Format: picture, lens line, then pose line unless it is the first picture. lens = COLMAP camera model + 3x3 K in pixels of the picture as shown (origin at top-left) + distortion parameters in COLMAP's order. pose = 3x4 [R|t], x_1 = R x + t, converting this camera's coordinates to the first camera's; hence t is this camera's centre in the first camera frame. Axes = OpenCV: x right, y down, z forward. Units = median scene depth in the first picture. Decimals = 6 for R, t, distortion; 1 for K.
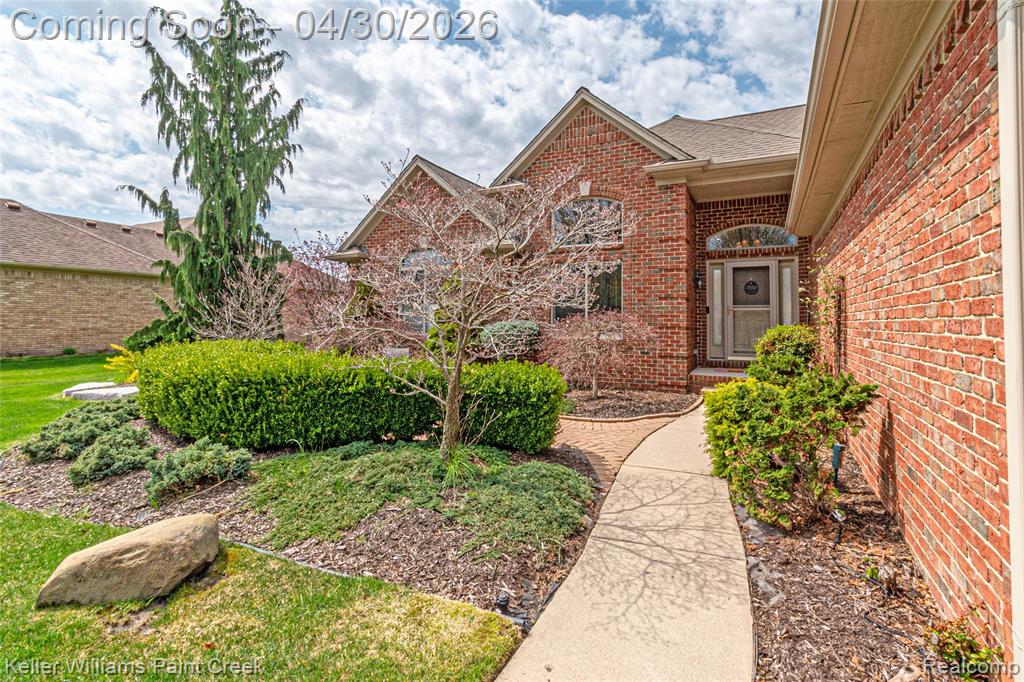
lens RADIAL K [[468.2, 0, 529.9], [0, 468.2, 304.3], [0, 0, 1]] dist [0.001344, -0.000001]
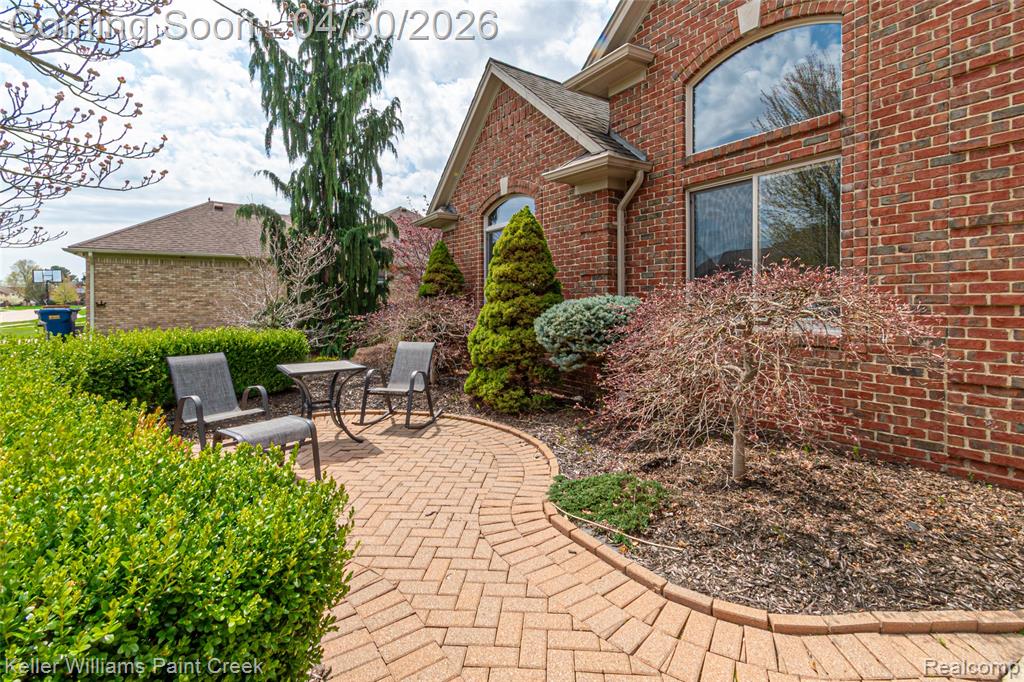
lens RADIAL K [[474.3, 0, 512.6], [0, 474.3, 304.8], [0, 0, 1]] dist [0.000758, -0.000231]
pose [[0.878385, -0.006819, -0.477905, 0.135242], [0.024817, 0.999200, 0.031357, 0.024249], [0.477309, -0.039403, 0.877852, 0.454310]]
